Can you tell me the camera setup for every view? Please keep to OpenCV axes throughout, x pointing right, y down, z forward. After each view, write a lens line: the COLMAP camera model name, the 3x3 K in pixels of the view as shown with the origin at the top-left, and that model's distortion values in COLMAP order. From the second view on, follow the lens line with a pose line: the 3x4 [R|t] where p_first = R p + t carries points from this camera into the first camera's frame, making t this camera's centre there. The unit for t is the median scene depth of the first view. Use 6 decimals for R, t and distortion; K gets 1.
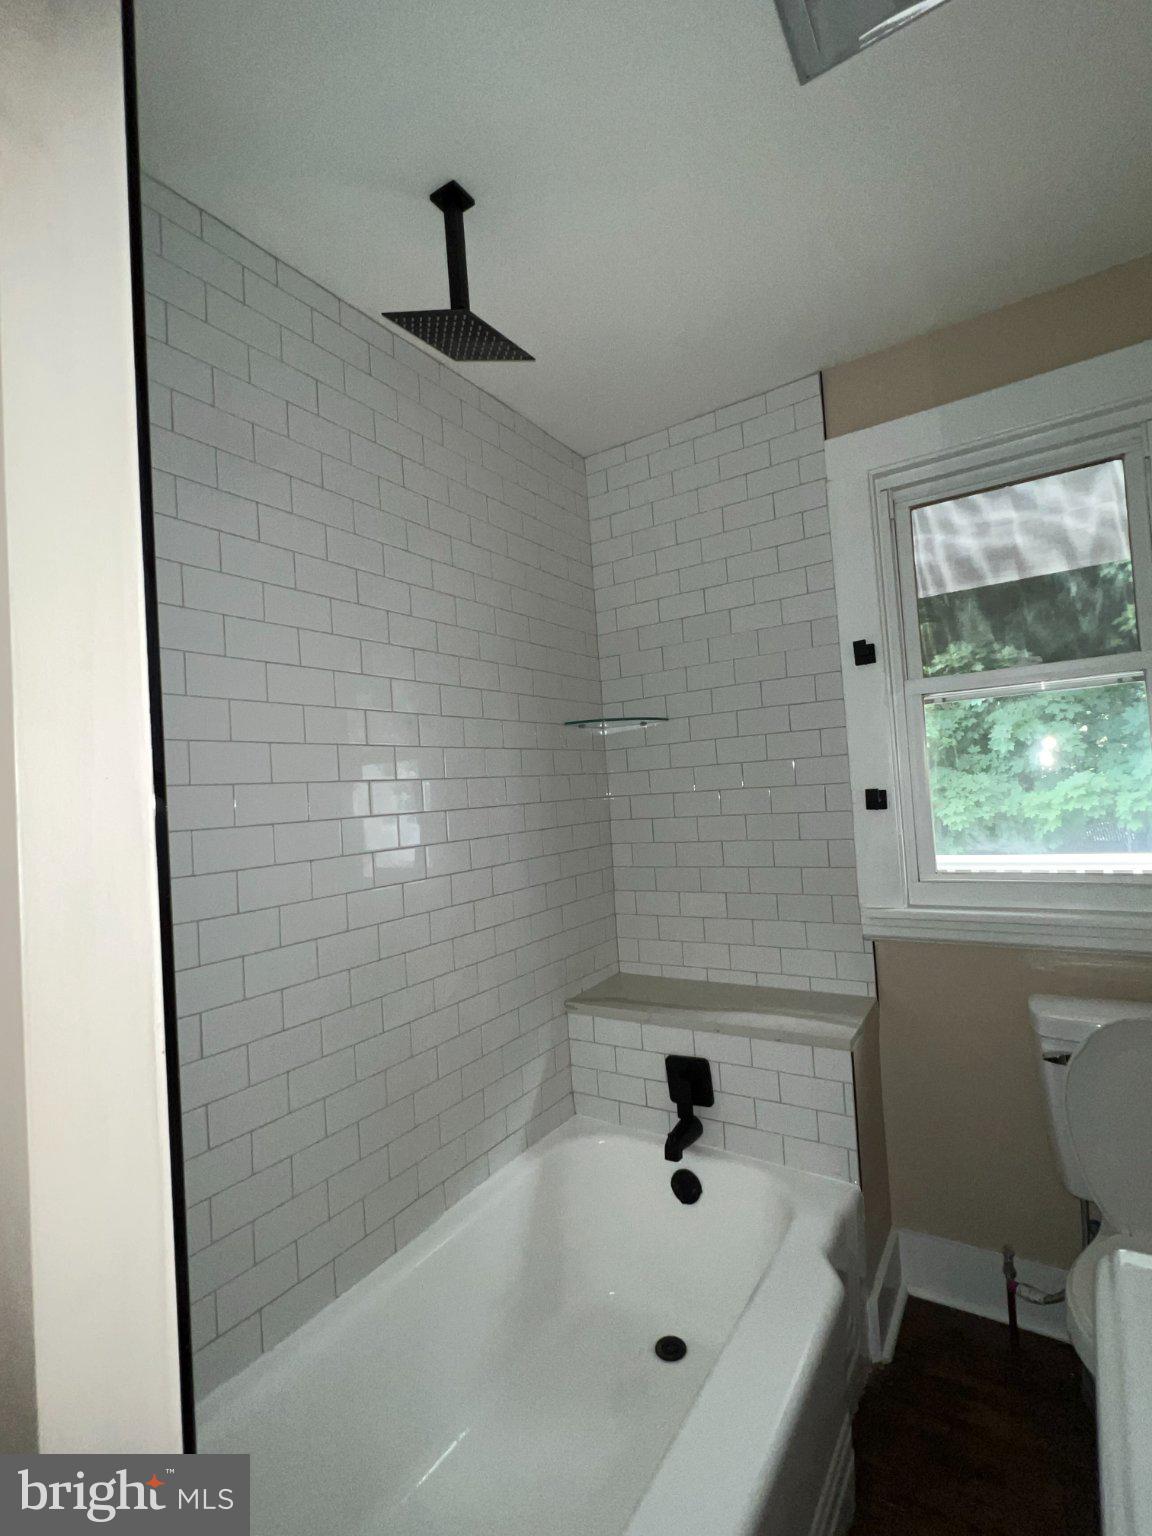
lens RADIAL K [[717.1, 0, 581.2], [0, 717.1, 760.7], [0, 0, 1]] dist [-0.000415, -0.000625]
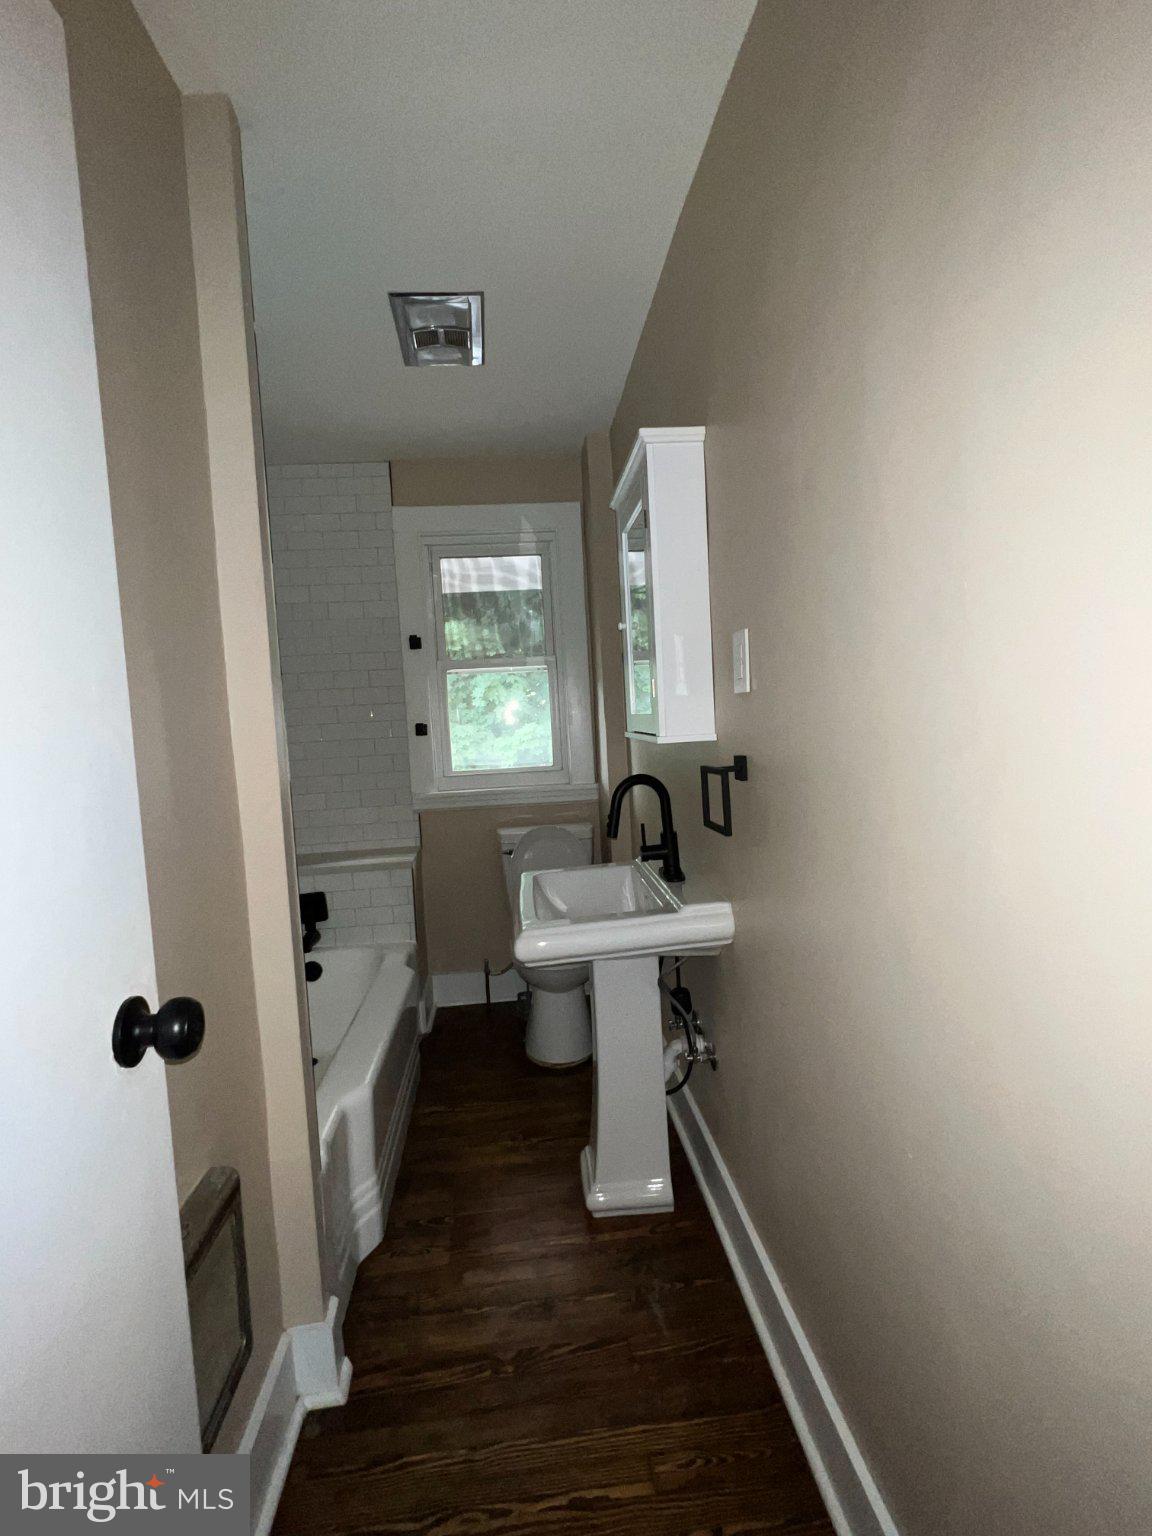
lens RADIAL K [[717.1, 0, 581.2], [0, 717.1, 760.7], [0, 0, 1]] dist [-0.000415, -0.000625]
pose [[0.781320, -0.021466, 0.623762, -0.363857], [-0.017393, 0.998271, 0.056140, 0.025272], [-0.623889, -0.054713, 0.779596, -0.581060]]
